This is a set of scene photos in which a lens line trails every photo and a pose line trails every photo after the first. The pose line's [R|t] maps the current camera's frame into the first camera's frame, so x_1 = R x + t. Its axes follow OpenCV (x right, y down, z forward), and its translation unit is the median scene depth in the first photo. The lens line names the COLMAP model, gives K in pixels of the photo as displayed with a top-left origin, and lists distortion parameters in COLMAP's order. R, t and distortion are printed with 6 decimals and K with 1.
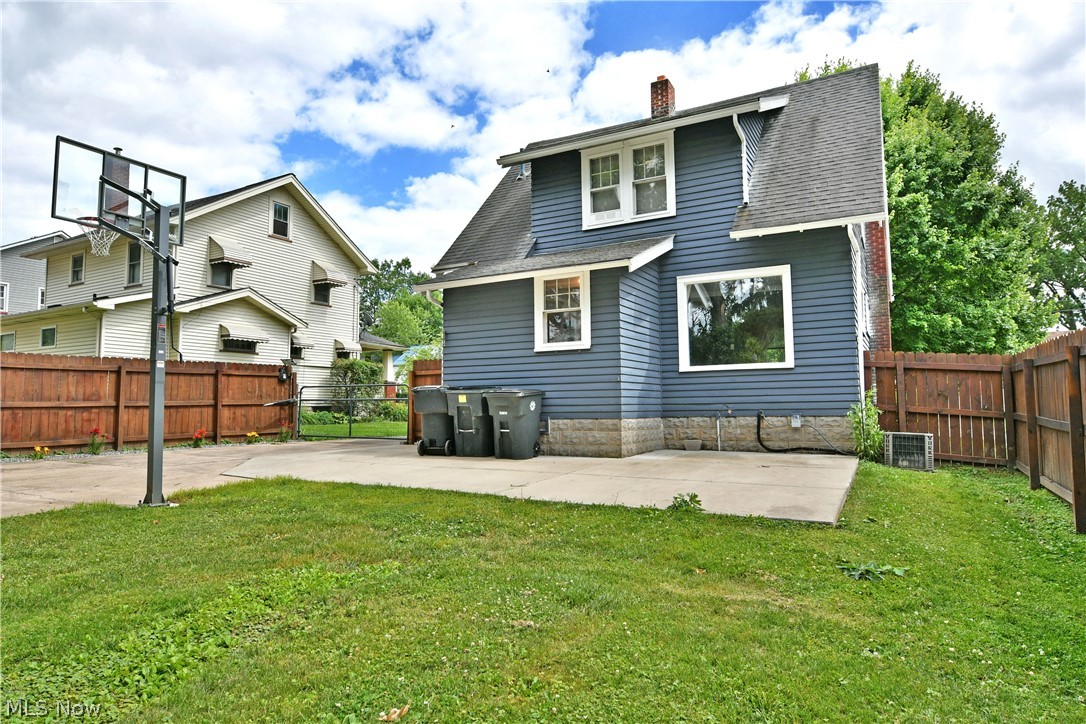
lens RADIAL K [[659.4, 0, 543.0], [0, 659.4, 362.0], [0, 0, 1]] dist [0.002491, -0.000239]
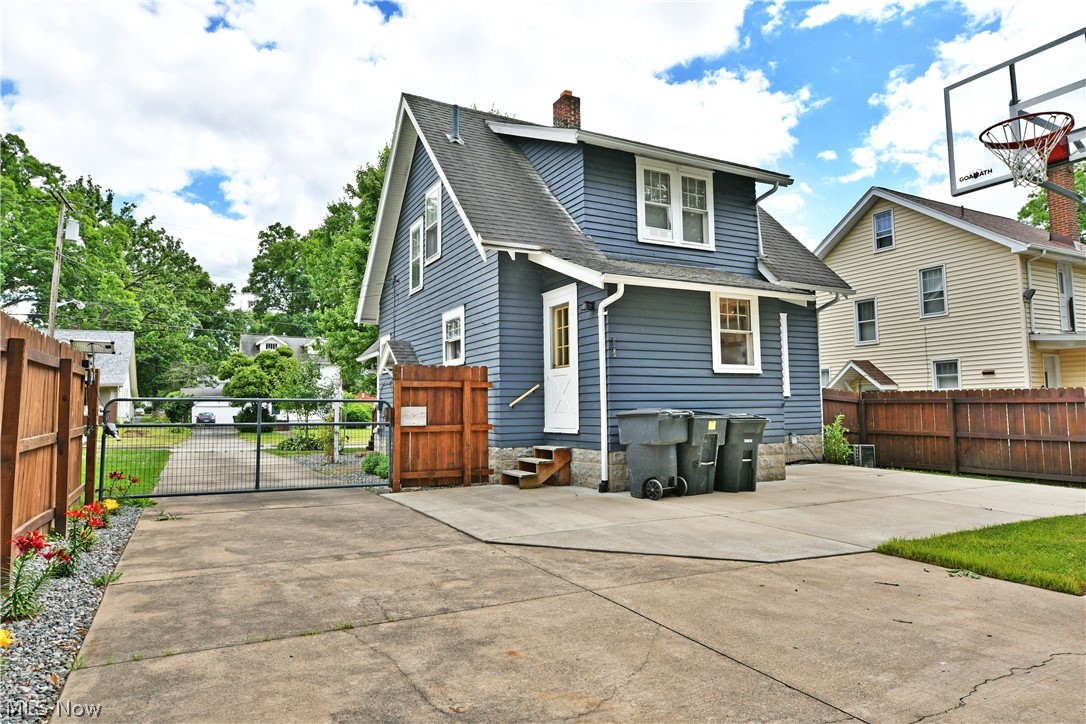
lens RADIAL K [[659.4, 0, 543.0], [0, 659.4, 362.0], [0, 0, 1]] dist [0.002491, -0.000239]
pose [[0.534709, 0.063878, 0.842618, -0.909864], [-0.049856, 0.997787, -0.044004, 0.021775], [-0.843564, -0.018481, 0.536711, 0.701546]]
